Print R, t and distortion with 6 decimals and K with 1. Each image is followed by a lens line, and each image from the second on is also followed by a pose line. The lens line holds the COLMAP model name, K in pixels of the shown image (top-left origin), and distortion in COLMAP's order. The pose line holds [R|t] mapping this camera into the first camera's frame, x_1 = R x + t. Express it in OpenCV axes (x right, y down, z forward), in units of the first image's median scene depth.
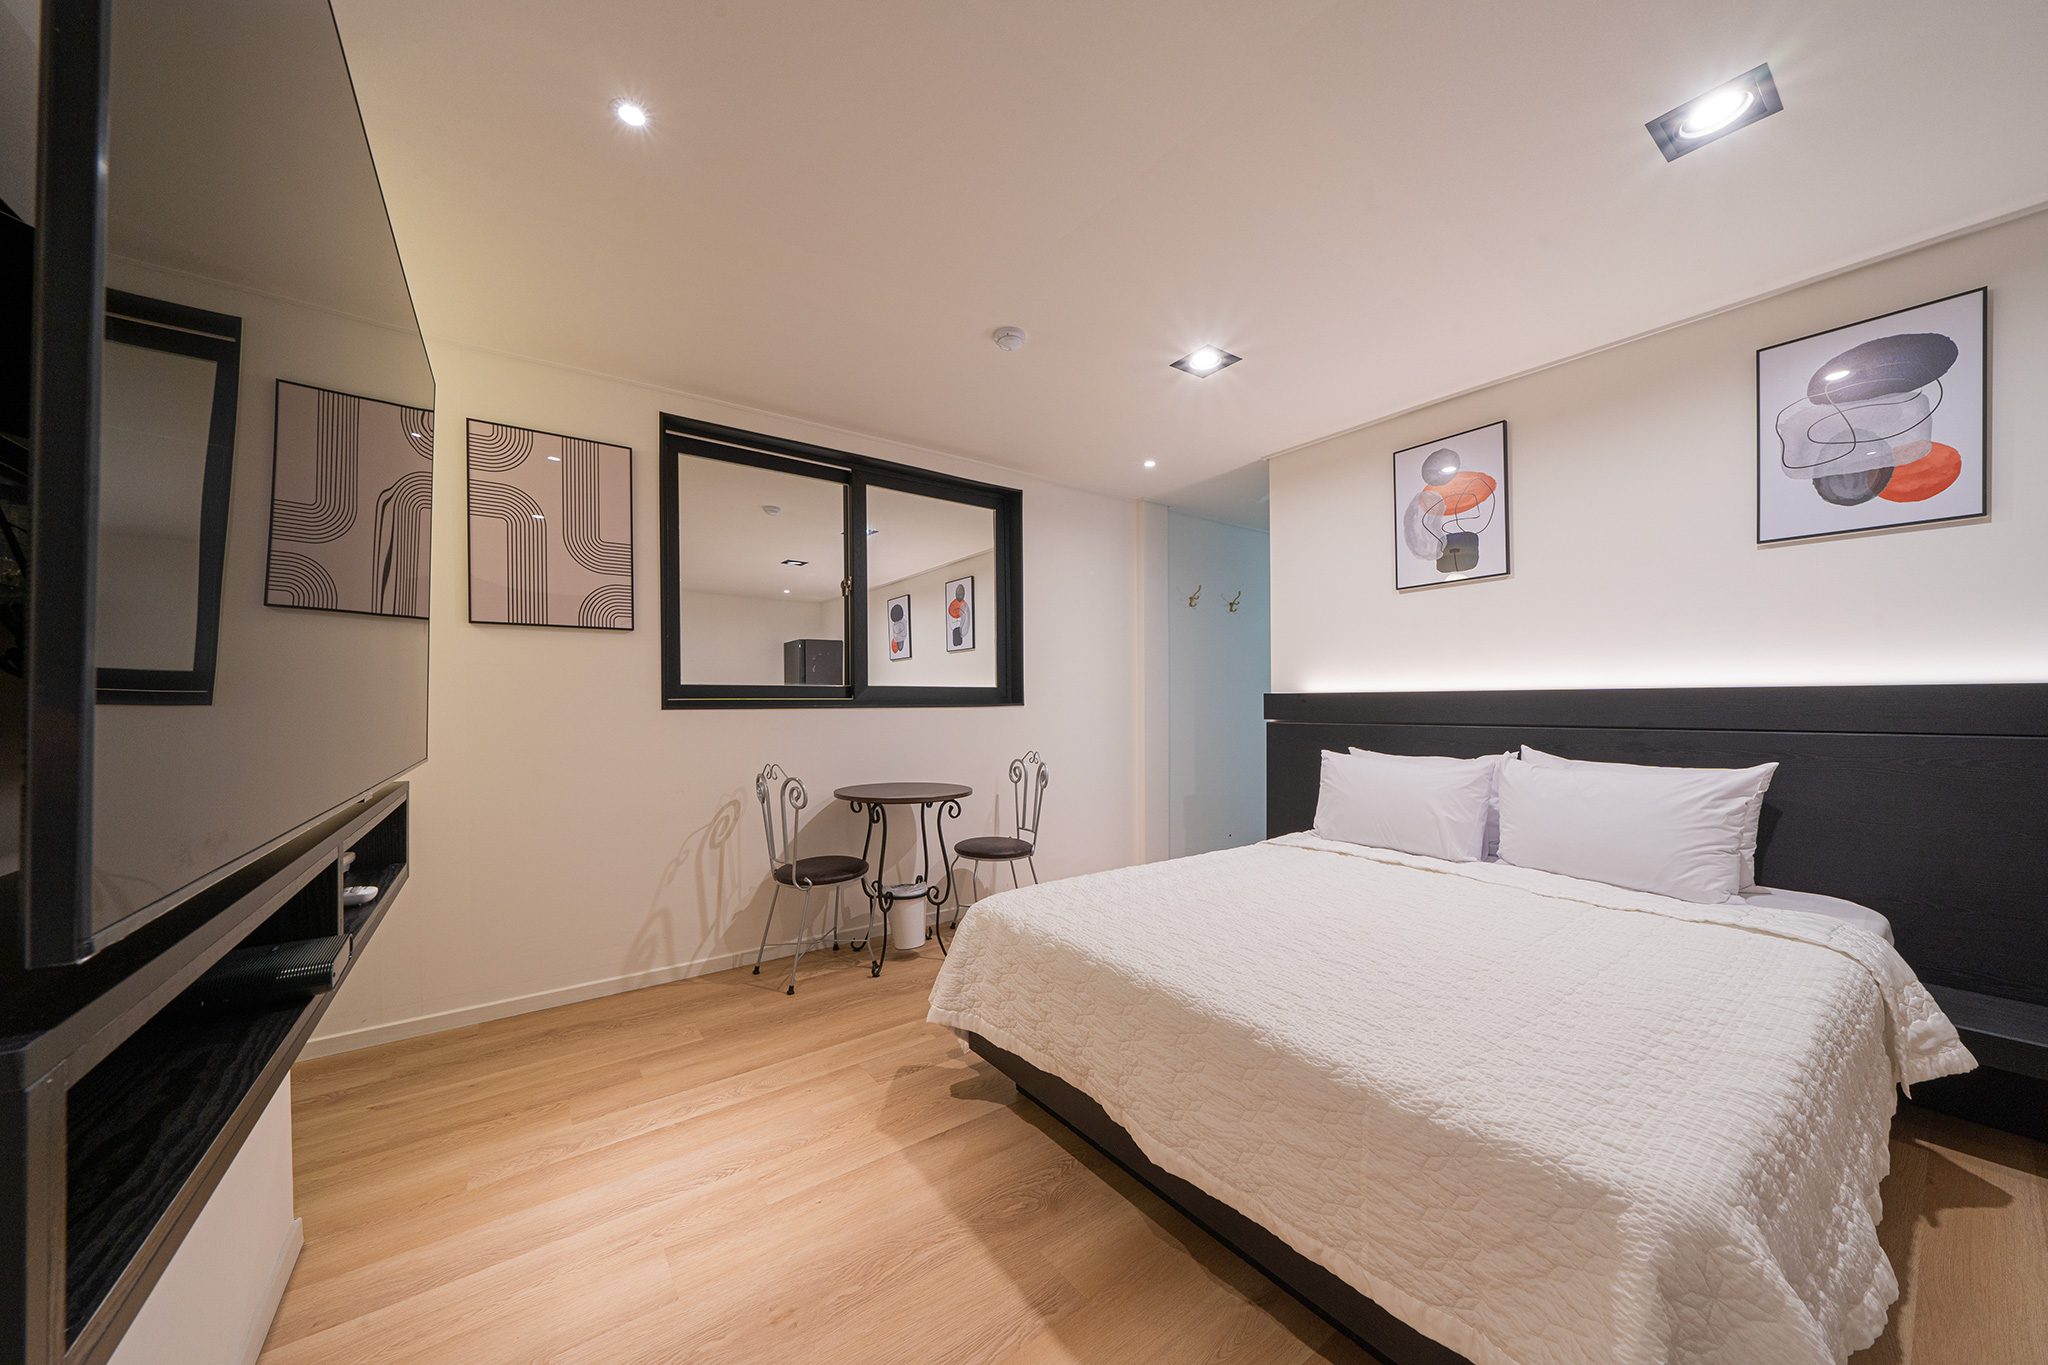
lens RADIAL K [[703.7, 0, 1021.8], [0, 703.7, 710.2], [0, 0, 1]] dist [-0.009306, -0.000051]
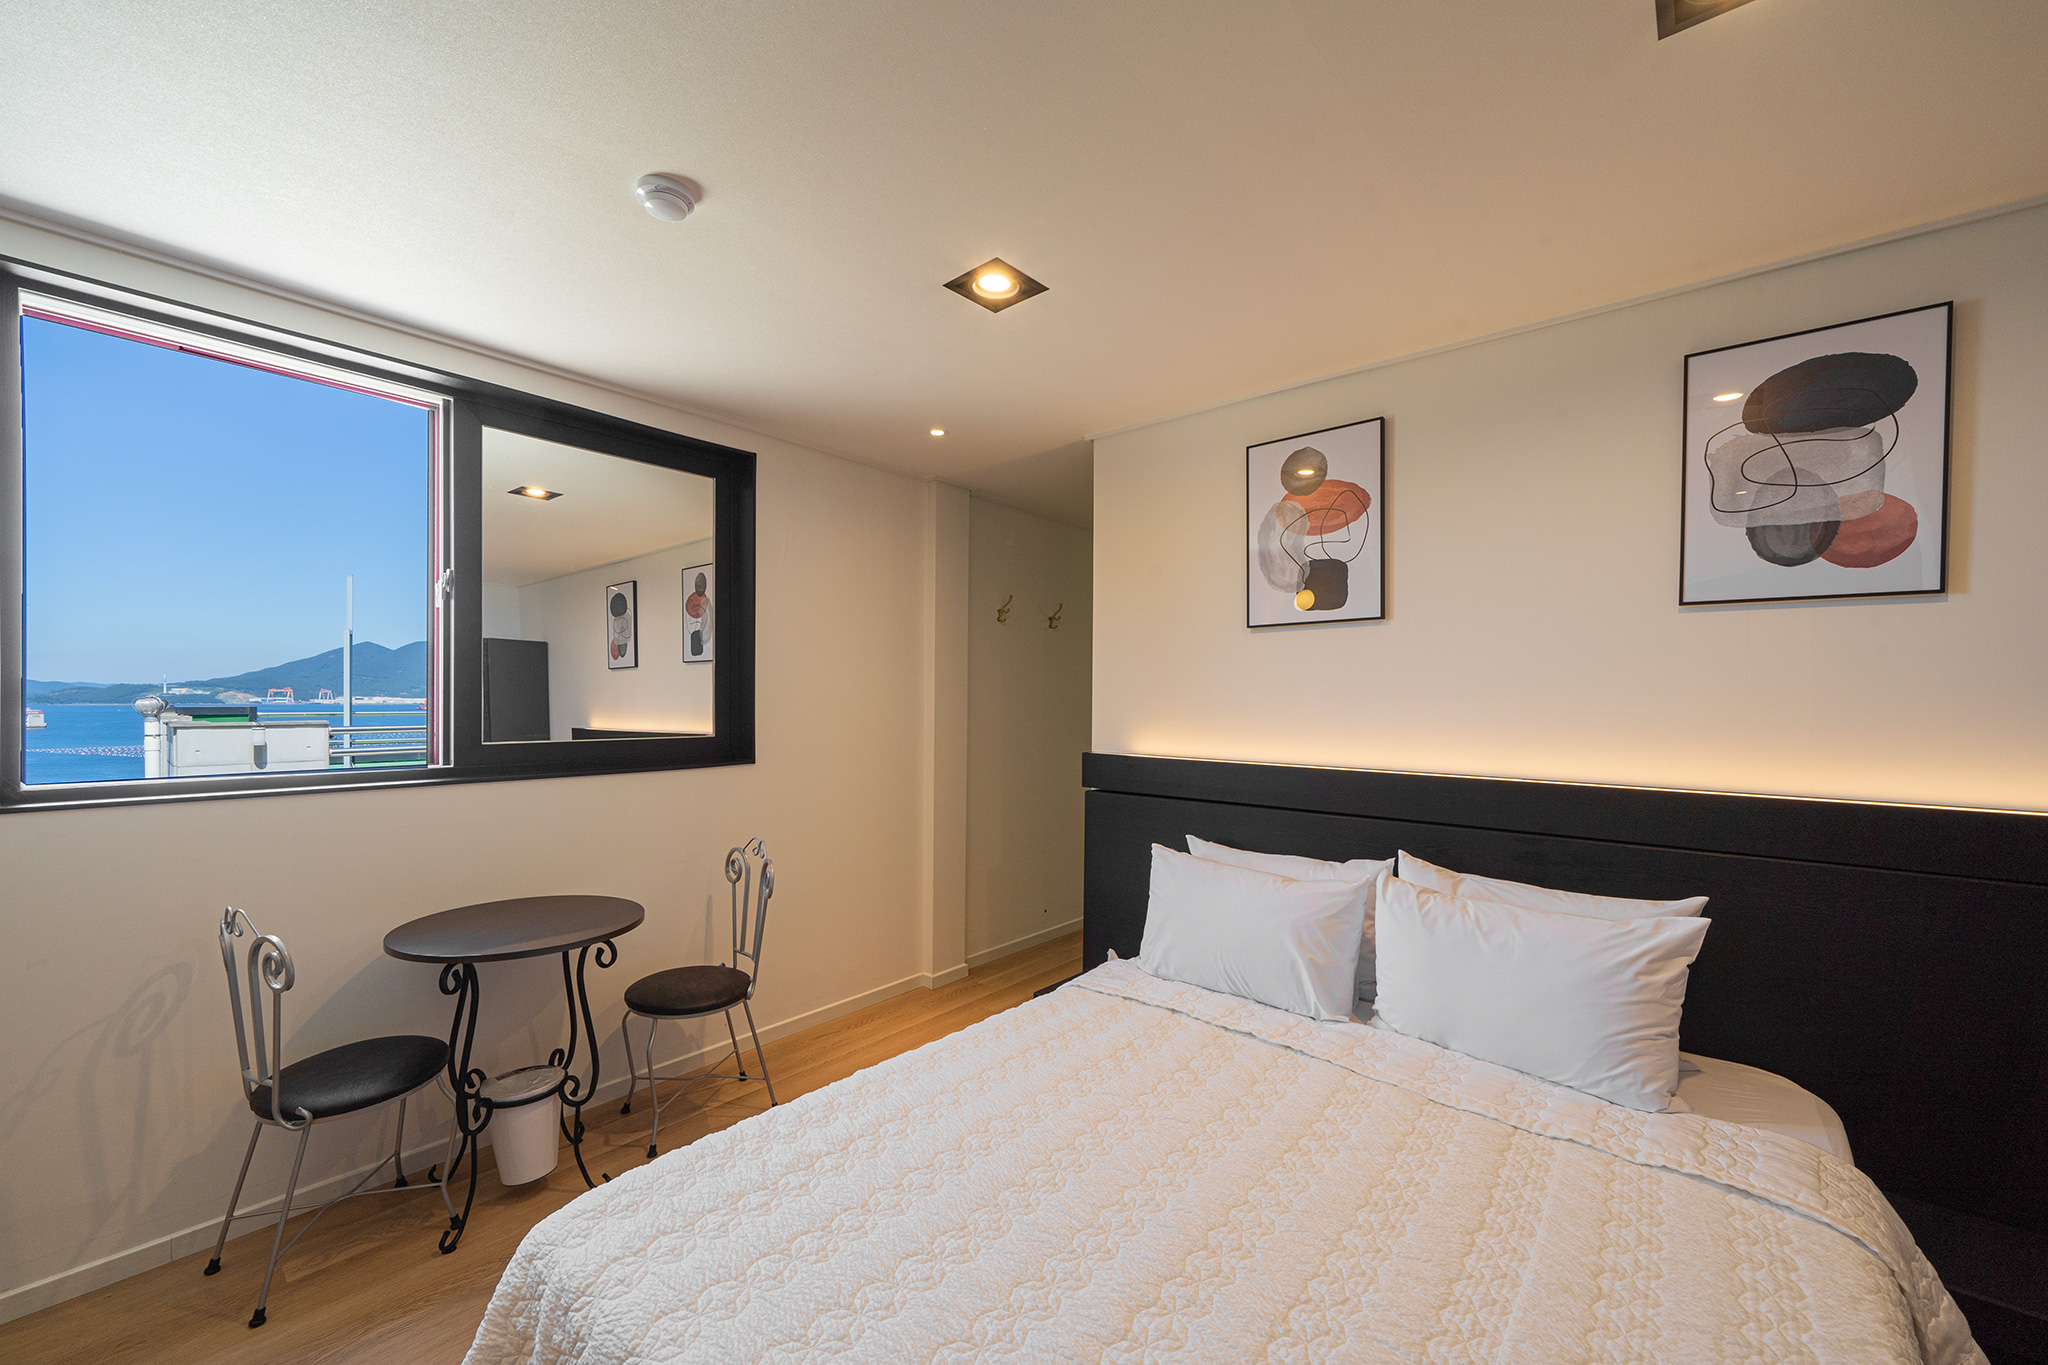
lens RADIAL K [[789.5, 0, 1021.8], [0, 789.5, 714.1], [0, 0, 1]] dist [-0.006938, -0.000104]
pose [[0.973070, 0.010015, 0.230291, 0.109559], [-0.012548, 0.999876, 0.009536, -0.091550], [-0.230167, -0.012169, 0.973075, 0.244889]]
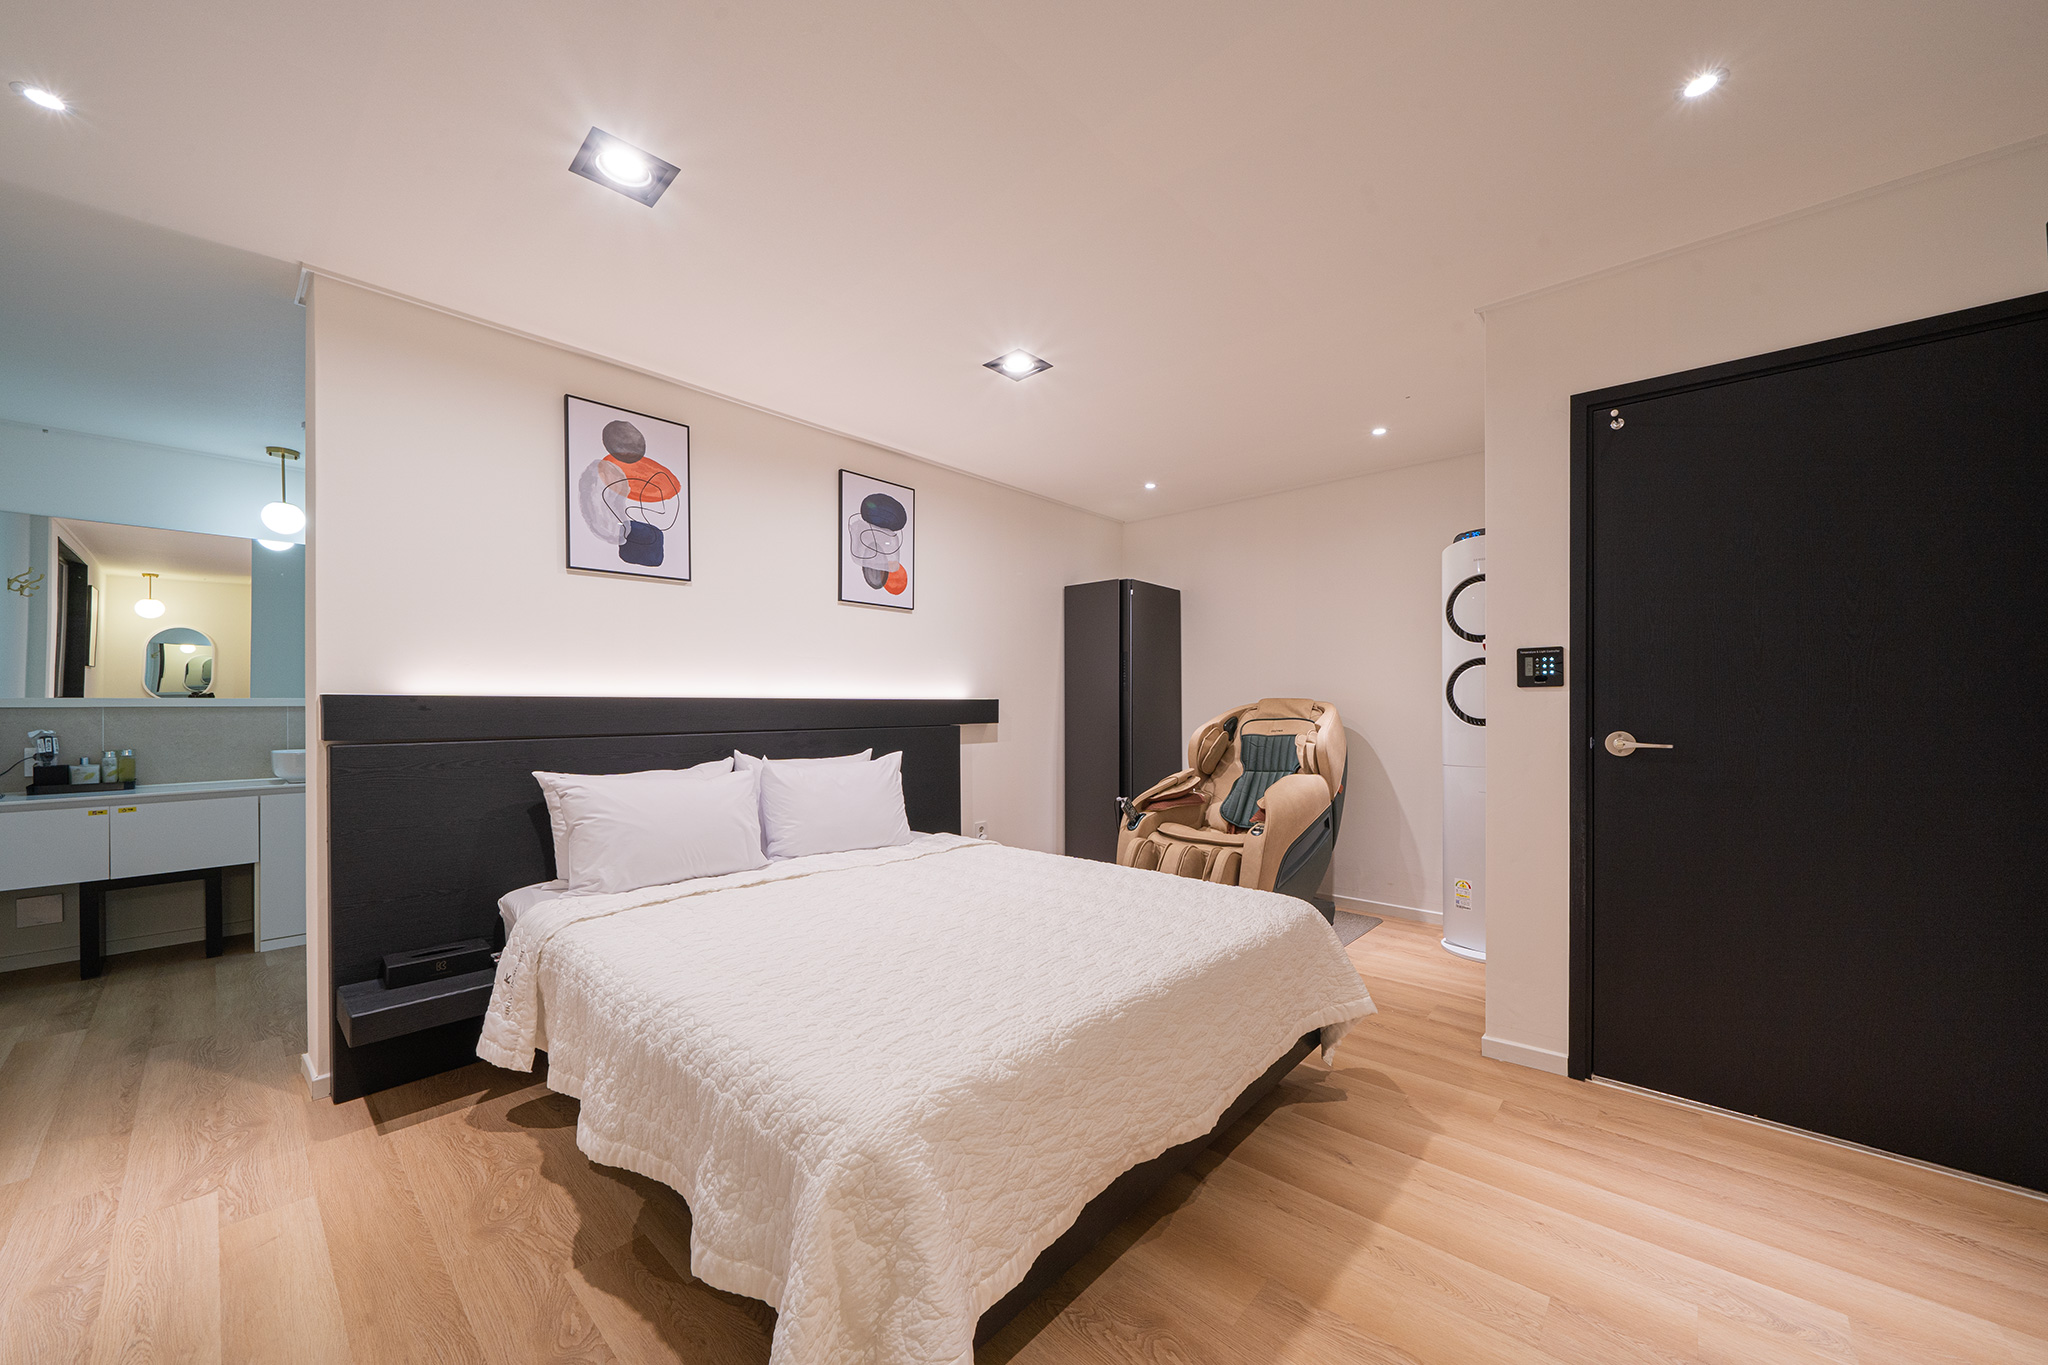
lens RADIAL K [[752.9, 0, 1023.5], [0, 752.9, 700.2], [0, 0, 1]] dist [-0.000936, -0.000201]
pose [[-0.194361, 0.010801, 0.980871, -0.442341], [0.009344, 0.999914, -0.009160, -0.010087], [-0.980886, 0.007385, -0.194446, 0.730168]]
